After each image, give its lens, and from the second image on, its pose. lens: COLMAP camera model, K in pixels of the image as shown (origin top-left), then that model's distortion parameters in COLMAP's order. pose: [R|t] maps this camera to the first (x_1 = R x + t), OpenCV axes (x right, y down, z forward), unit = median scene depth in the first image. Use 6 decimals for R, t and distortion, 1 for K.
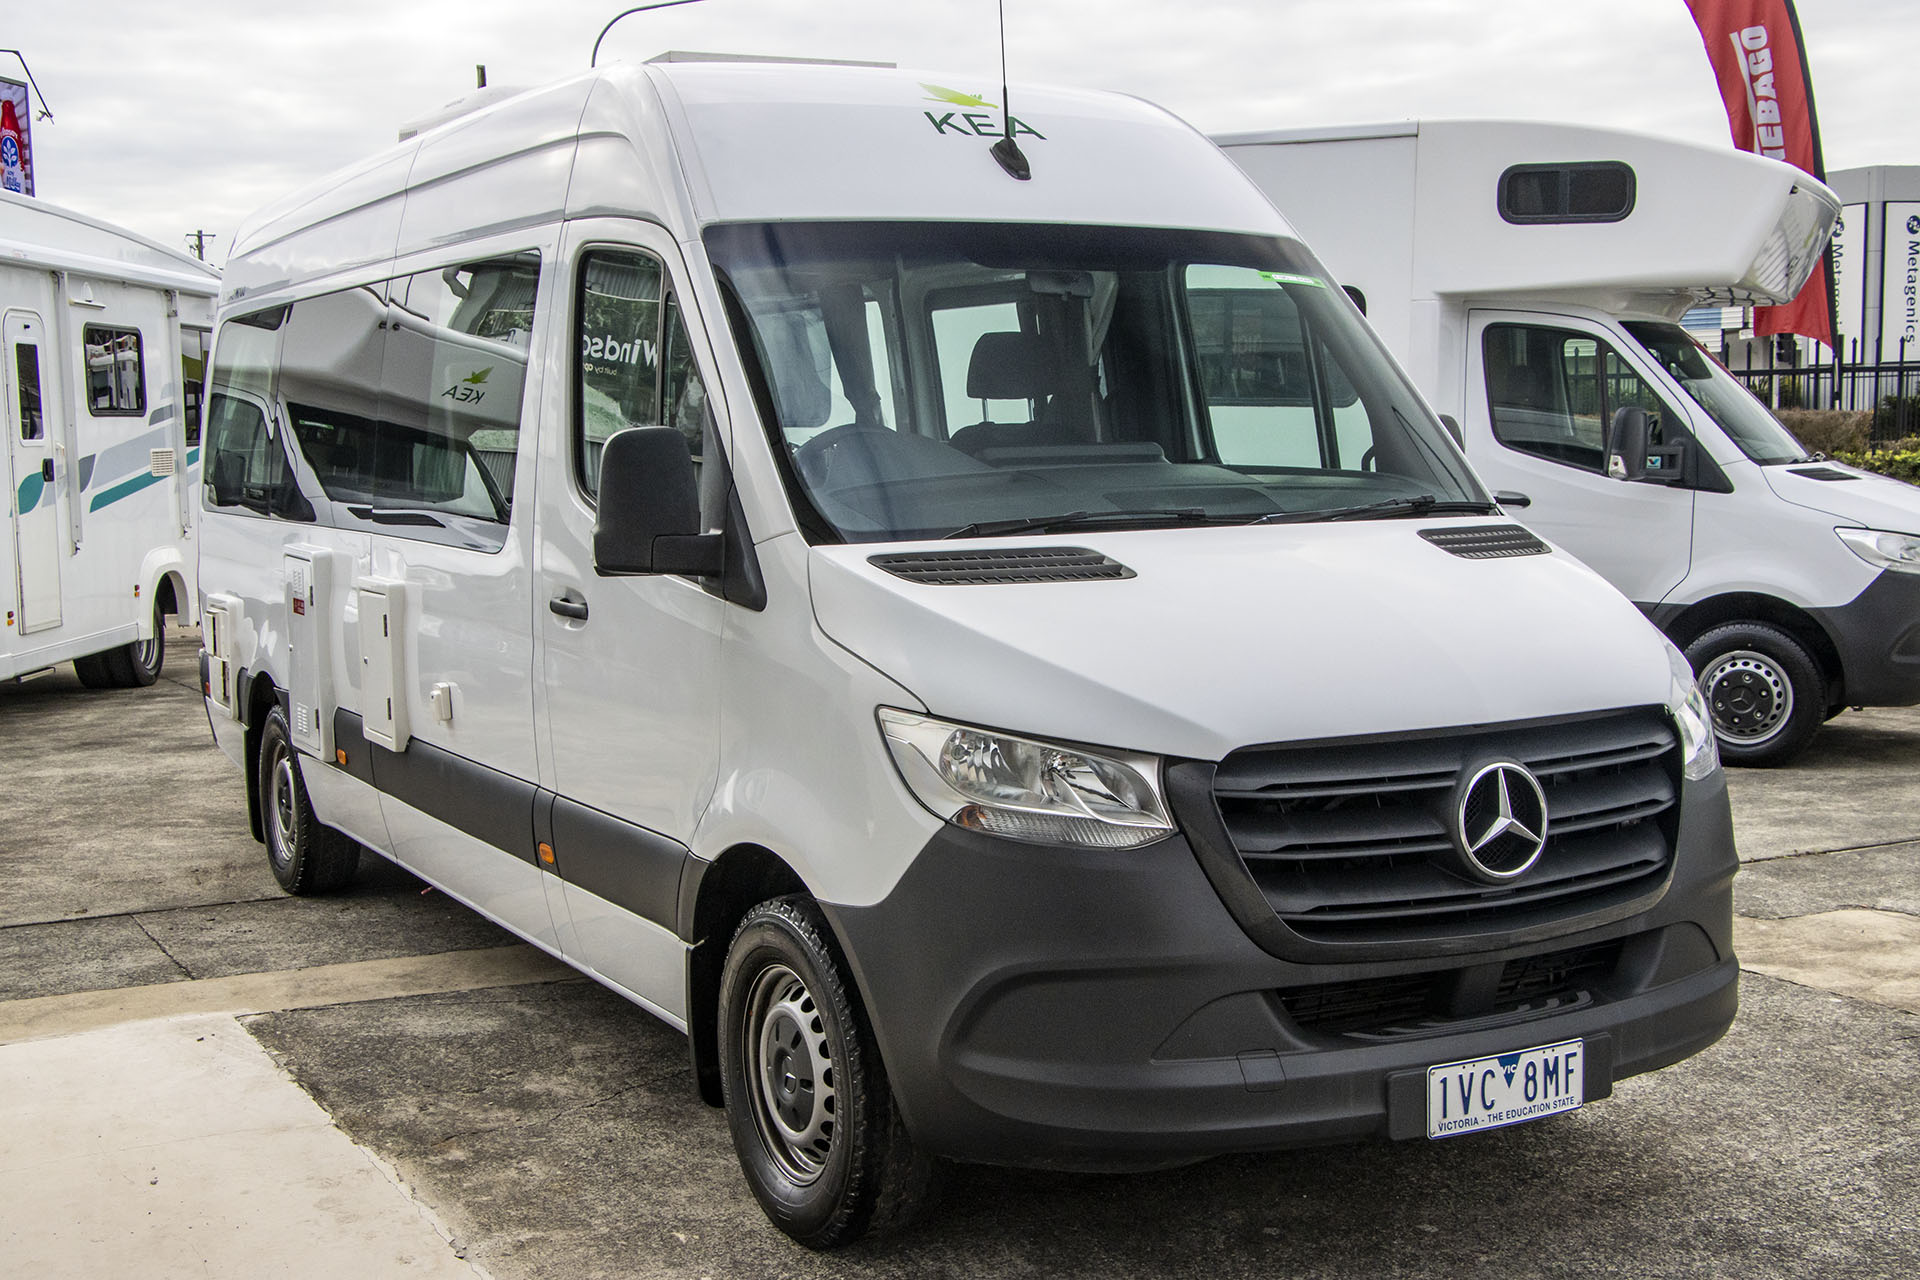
lens RADIAL K [[2338.4, 0, 960.1], [0, 2338.4, 632.3], [0, 0, 1]] dist [-0.001949, 0.000000]
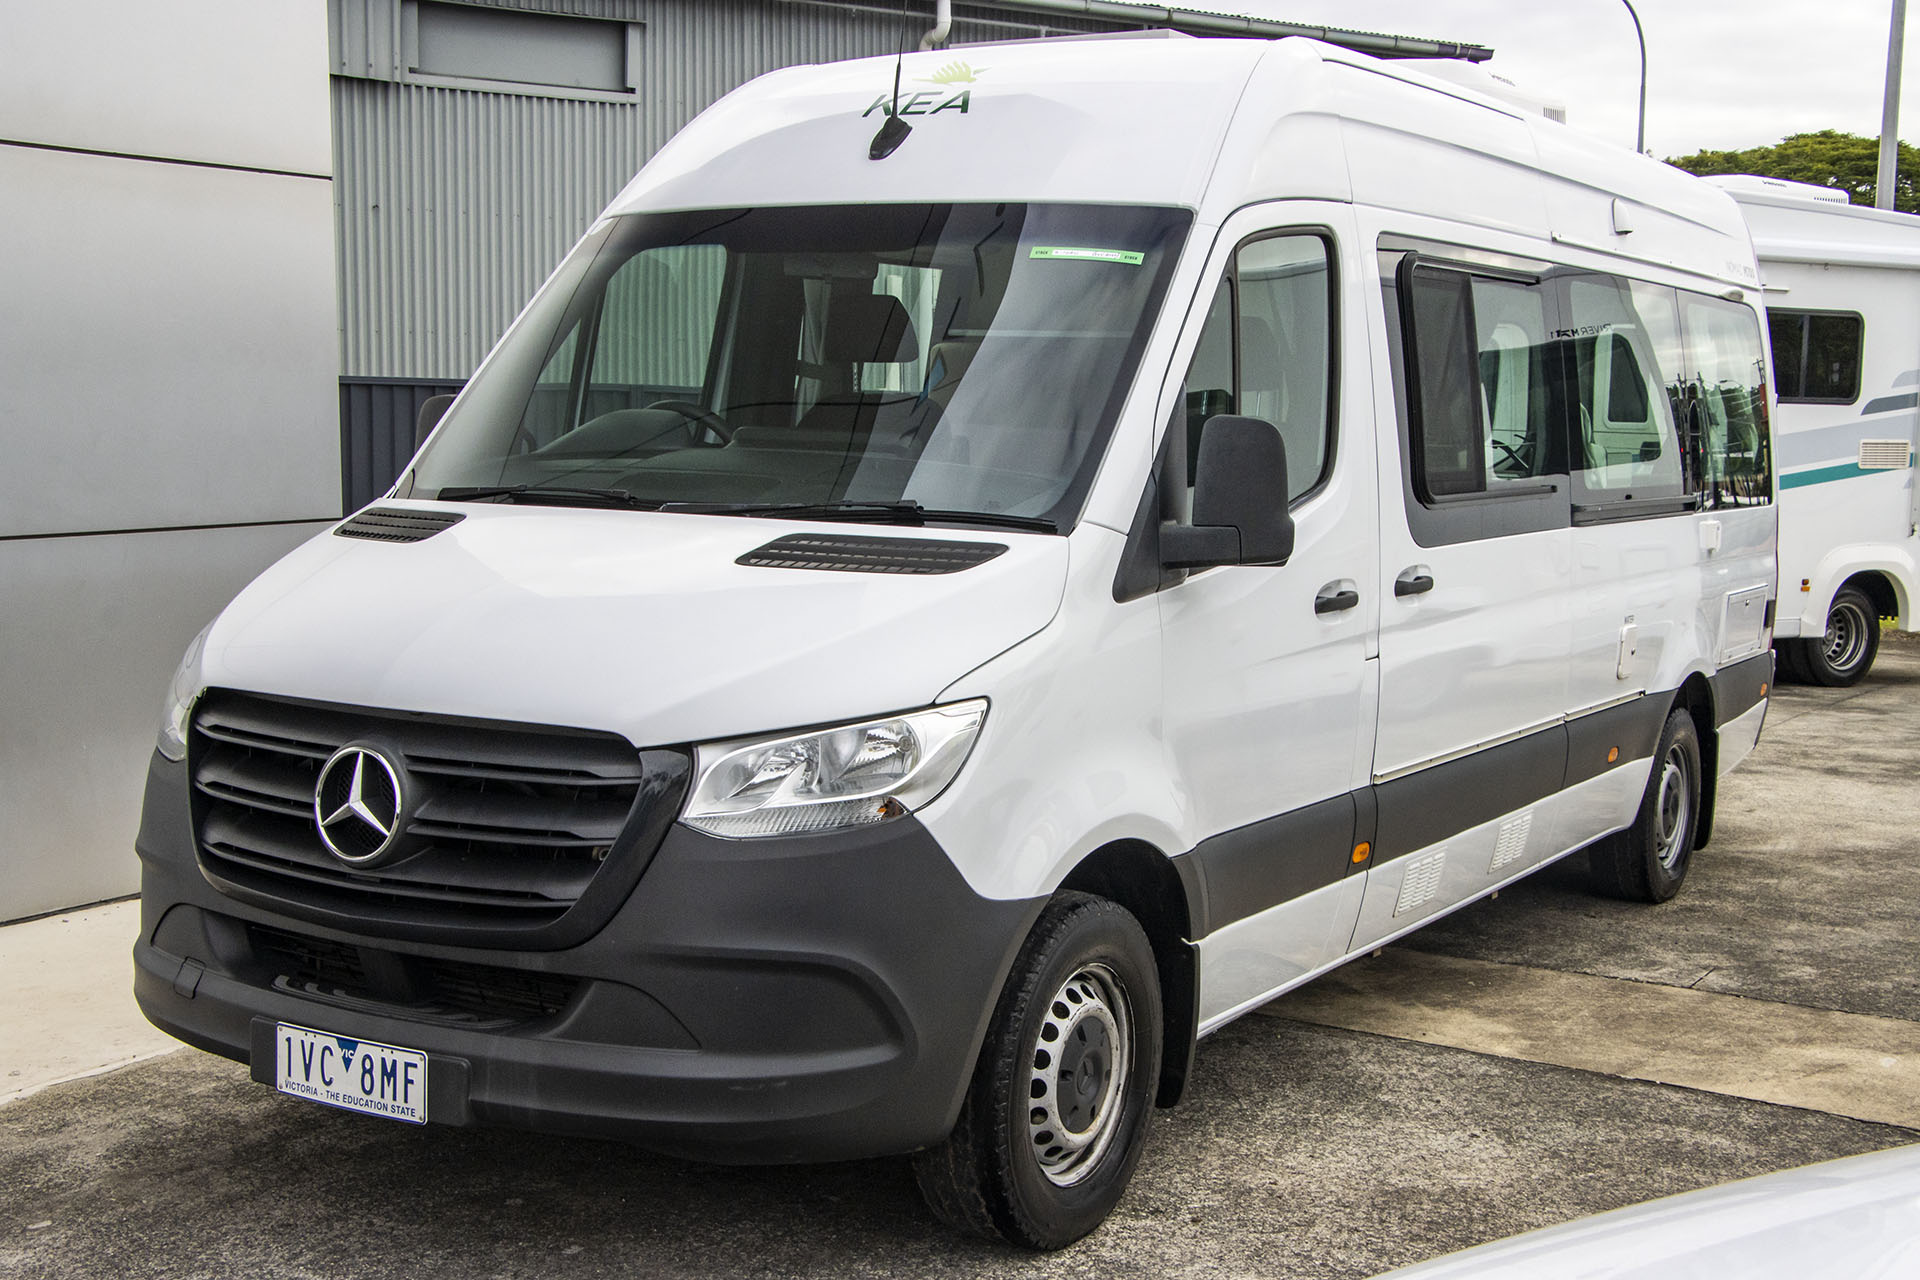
lens RADIAL K [[2429.3, 0, 963.6], [0, 2429.3, 643.5], [0, 0, 1]] dist [0.057056, 0.000000]
pose [[0.499043, 0.113430, -0.859121, 1.232327], [-0.109502, 0.991704, 0.067328, -0.084596], [0.859631, 0.060475, 0.507324, 0.683004]]
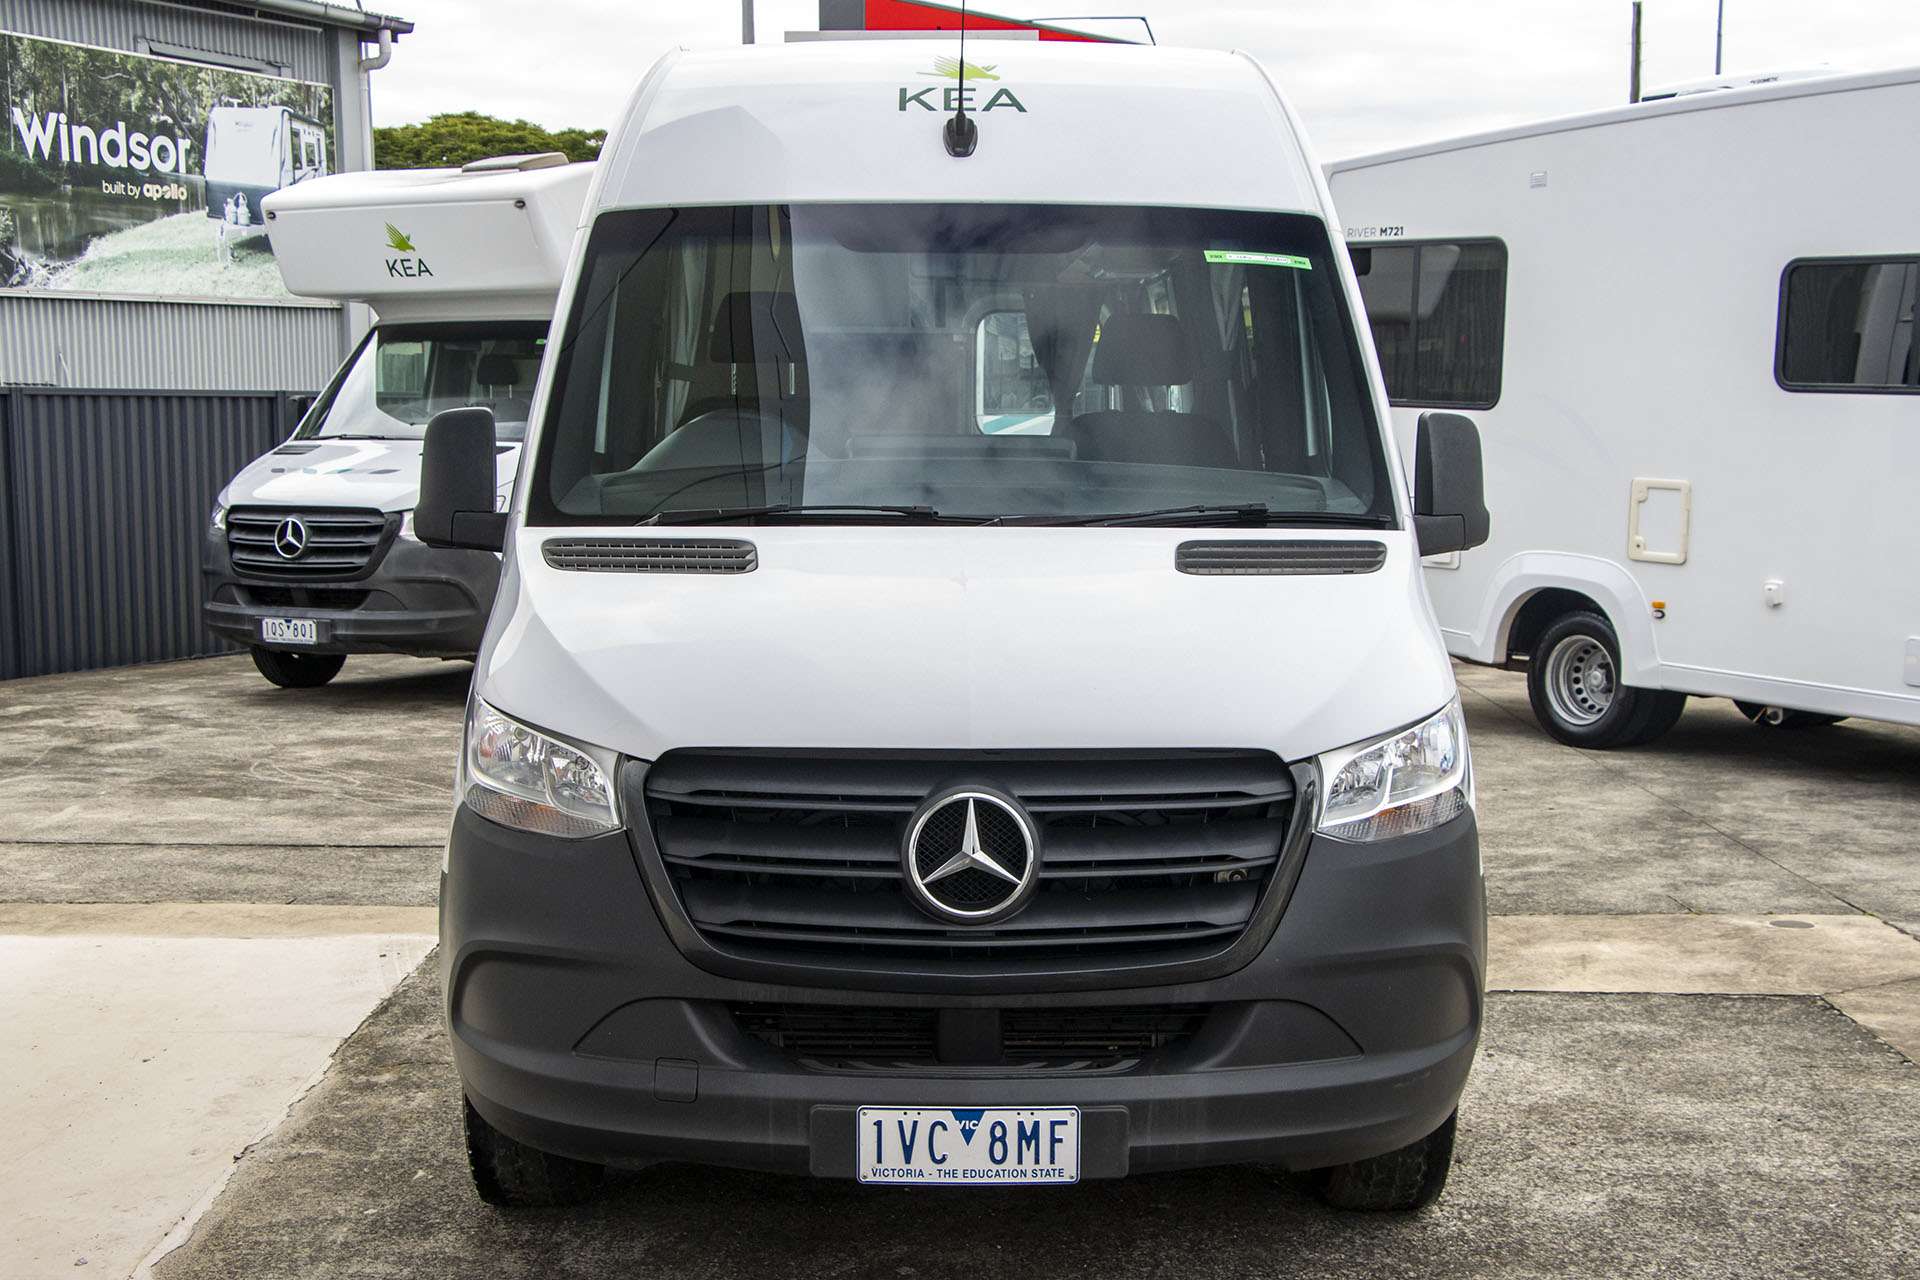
lens RADIAL K [[2521.8, 0, 960.3], [0, 2521.8, 648.3], [0, 0, 1]] dist [0.009005, 0.000000]
pose [[0.880412, 0.066607, -0.469508, 0.682475], [-0.061458, 0.997763, 0.026303, -0.026372], [0.470210, 0.005698, 0.882536, 0.118727]]
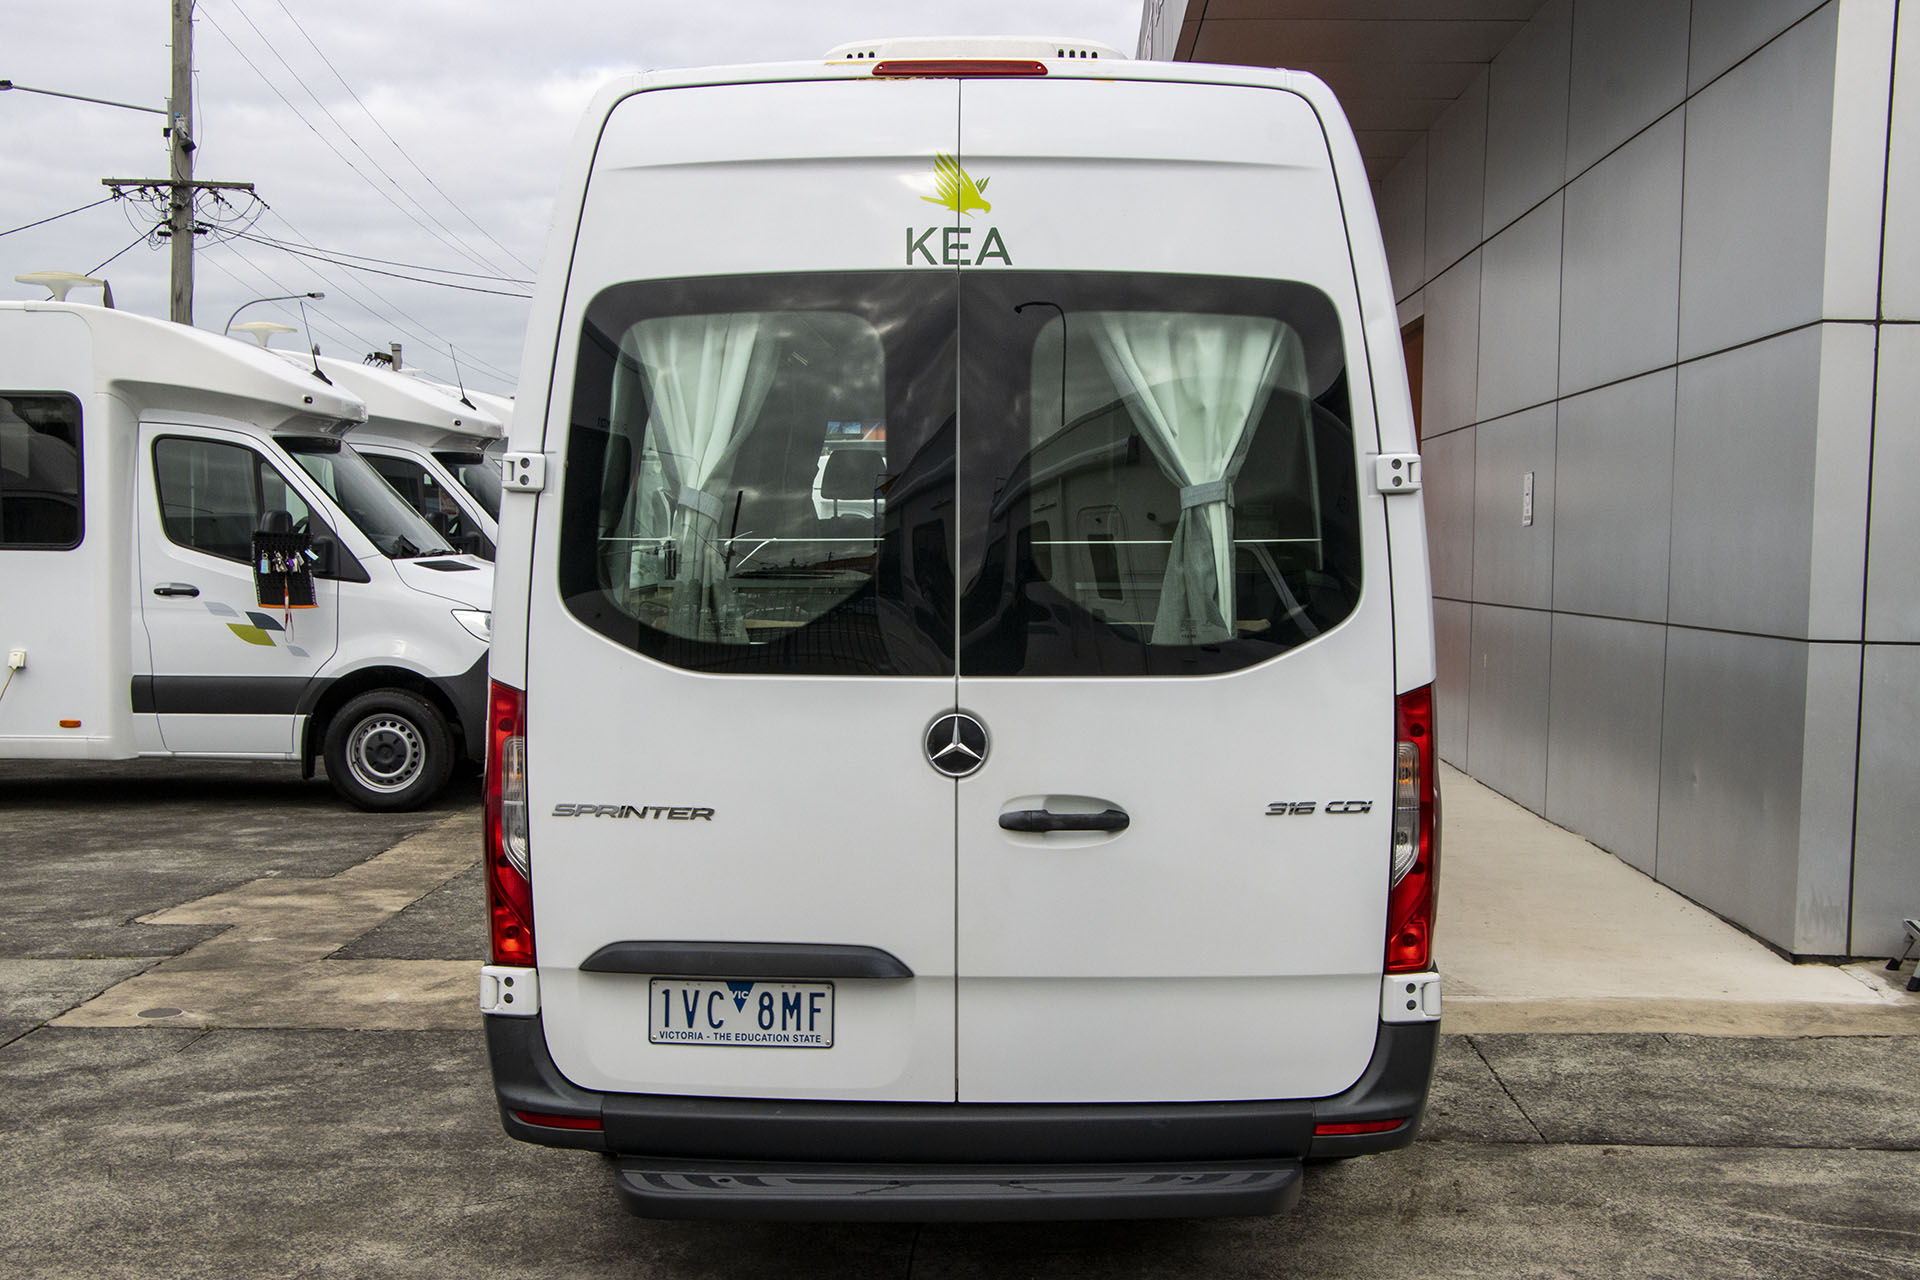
lens RADIAL K [[2338.4, 0, 963.0], [0, 2338.4, 644.5], [0, 0, 1]] dist [-0.001949, 0.000000]
pose [[-0.863424, -0.013485, 0.504298, -1.095280], [0.057445, 0.990512, 0.124840, -0.281315], [-0.501197, 0.136759, -0.854458, 3.294413]]
